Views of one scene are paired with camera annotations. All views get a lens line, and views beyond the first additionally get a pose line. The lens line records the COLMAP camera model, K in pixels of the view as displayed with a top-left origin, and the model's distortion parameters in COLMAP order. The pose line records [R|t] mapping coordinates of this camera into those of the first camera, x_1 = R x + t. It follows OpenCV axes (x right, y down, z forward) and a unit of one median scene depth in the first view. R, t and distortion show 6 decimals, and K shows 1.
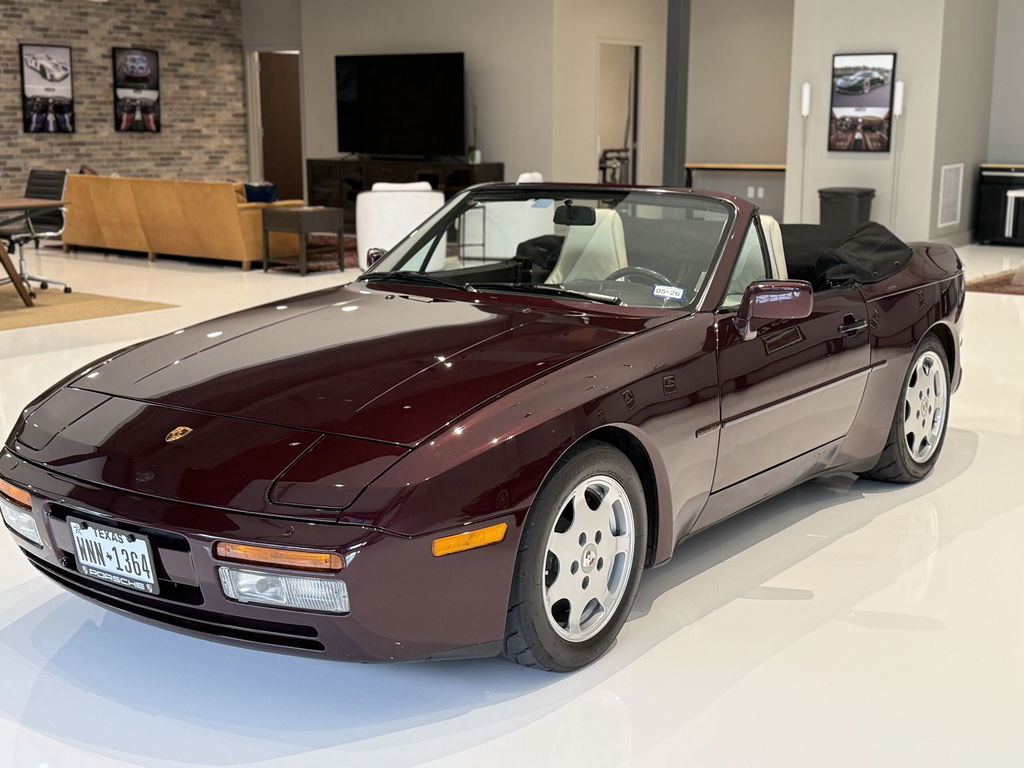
lens RADIAL K [[1398.5, 0, 512.0], [0, 1398.5, 384.0], [0, 0, 1]] dist [0.210443, -0.538250]
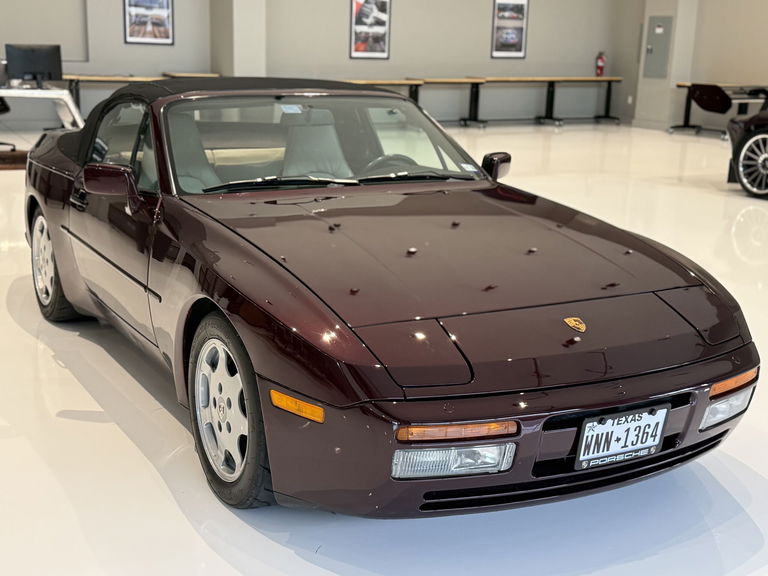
lens RADIAL K [[1051.0, 0, 389.1], [0, 1051.0, 283.8], [0, 0, 1]] dist [0.193828, -0.485863]
pose [[0.407577, -0.194937, 0.892121, -0.257712], [0.147165, 0.978201, 0.146512, -0.035109], [-0.901234, 0.071574, 0.427380, 0.190626]]
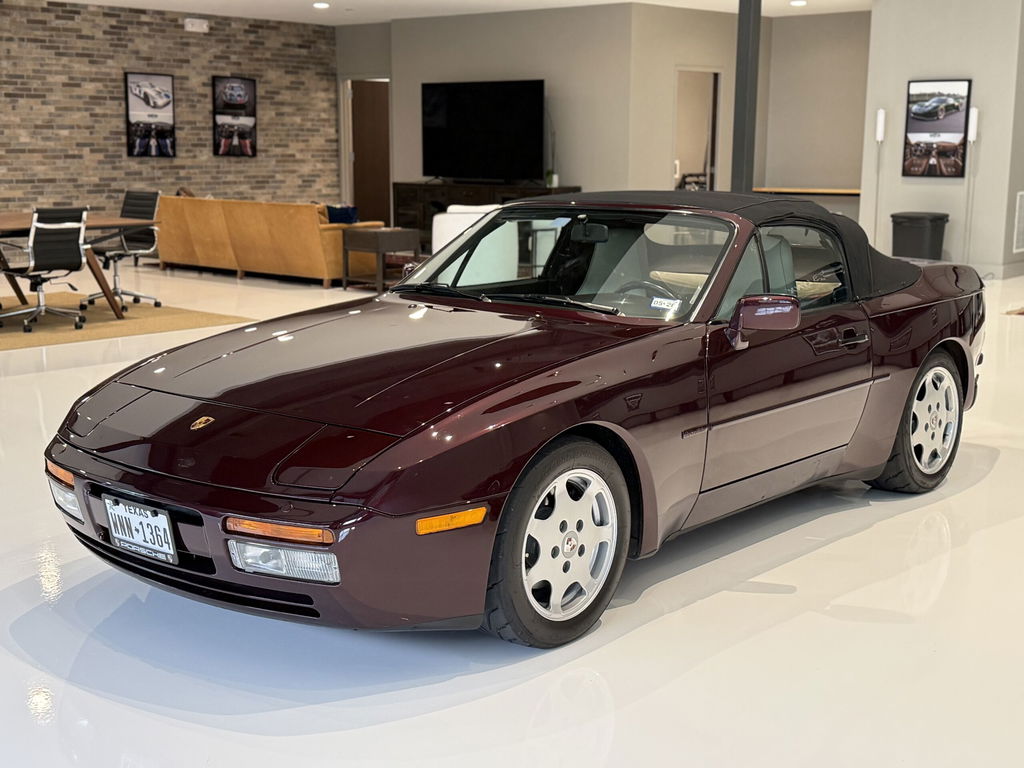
lens RADIAL K [[1394.7, 0, 505.5], [0, 1394.7, 383.3], [0, 0, 1]] dist [0.200970, -0.466396]
pose [[0.996920, 0.016238, -0.076723, 0.021748], [-0.017567, 0.999707, -0.016672, 0.004518], [0.076430, 0.017968, 0.996913, -0.022547]]
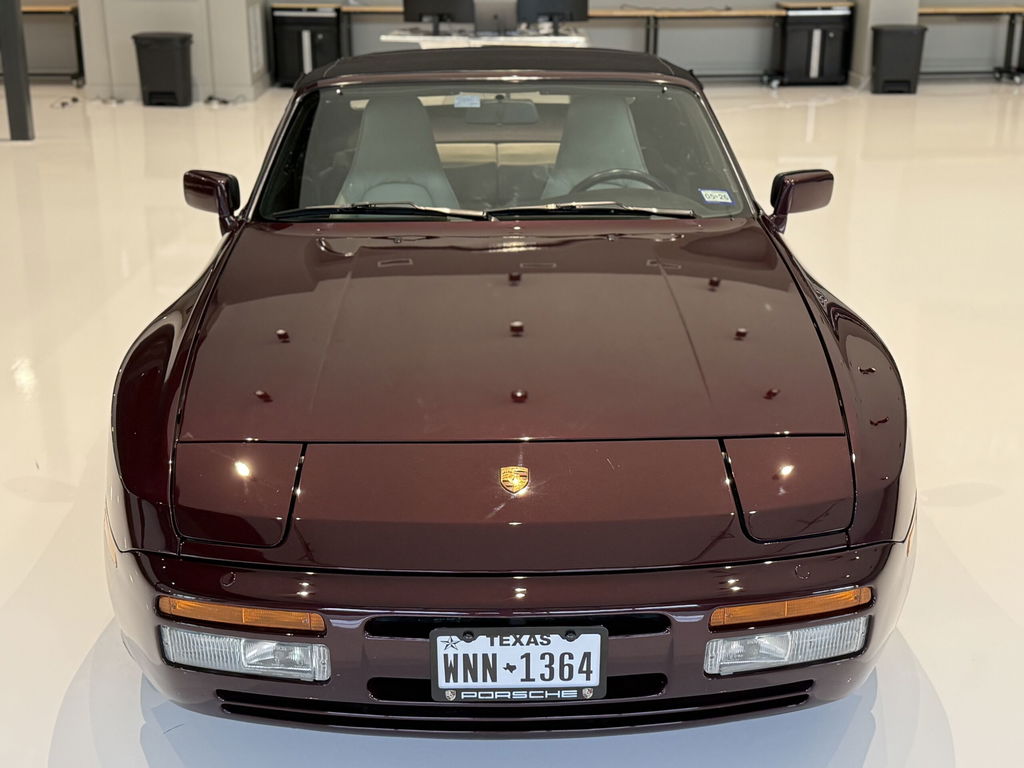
lens RADIAL K [[1394.0, 0, 512.0], [0, 1394.0, 384.0], [0, 0, 1]] dist [0.216105, -0.567186]
pose [[0.794087, -0.189126, 0.577631, -0.159326], [0.119706, 0.980407, 0.156437, -0.031090], [-0.595900, -0.055079, 0.801167, 0.104941]]
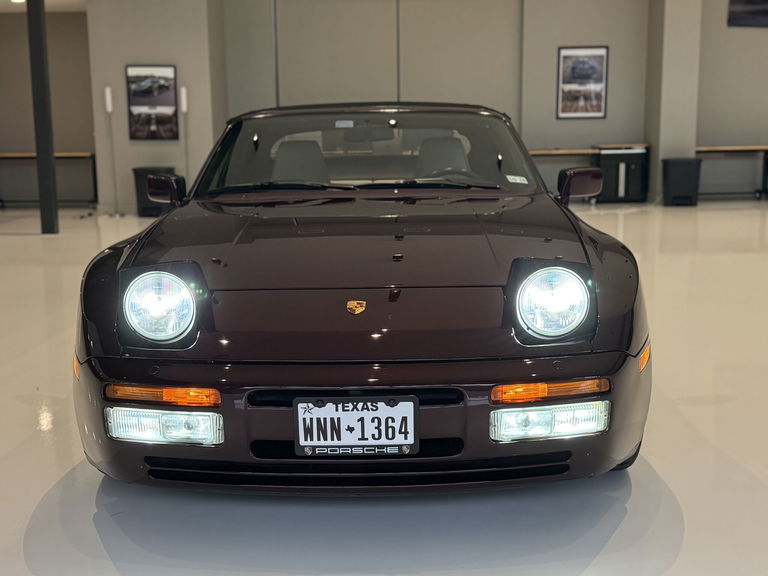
lens RADIAL K [[1046.0, 0, 379.1], [0, 1046.0, 287.5], [0, 0, 1]] dist [0.200970, -0.466396]
pose [[0.812629, -0.098238, 0.574442, -0.164159], [0.126265, 0.991956, -0.008981, 0.007387], [-0.568938, 0.079830, 0.818496, 0.088266]]
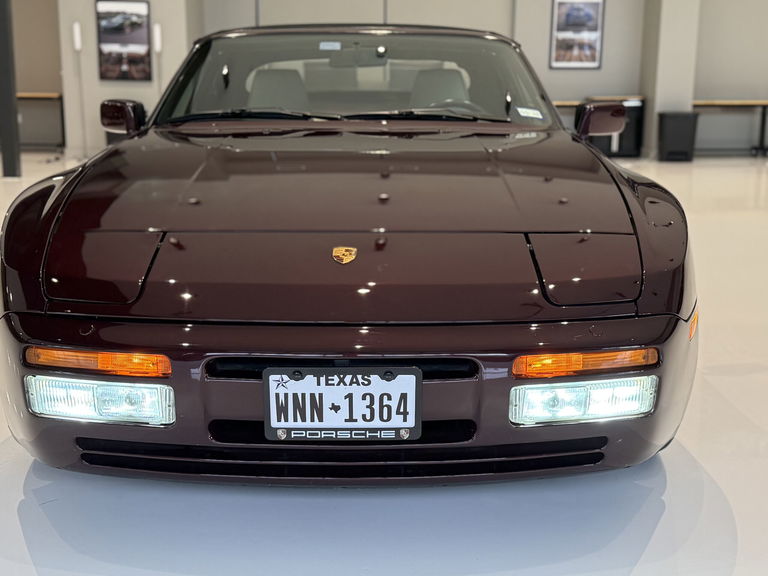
lens RADIAL K [[1048.9, 0, 384.0], [0, 1048.9, 288.0], [0, 0, 1]] dist [0.210443, -0.538250]
pose [[0.800619, -0.109667, 0.589052, -0.144625], [0.110083, 0.993295, 0.035307, 0.008683], [-0.588974, 0.036577, 0.807324, 0.119886]]
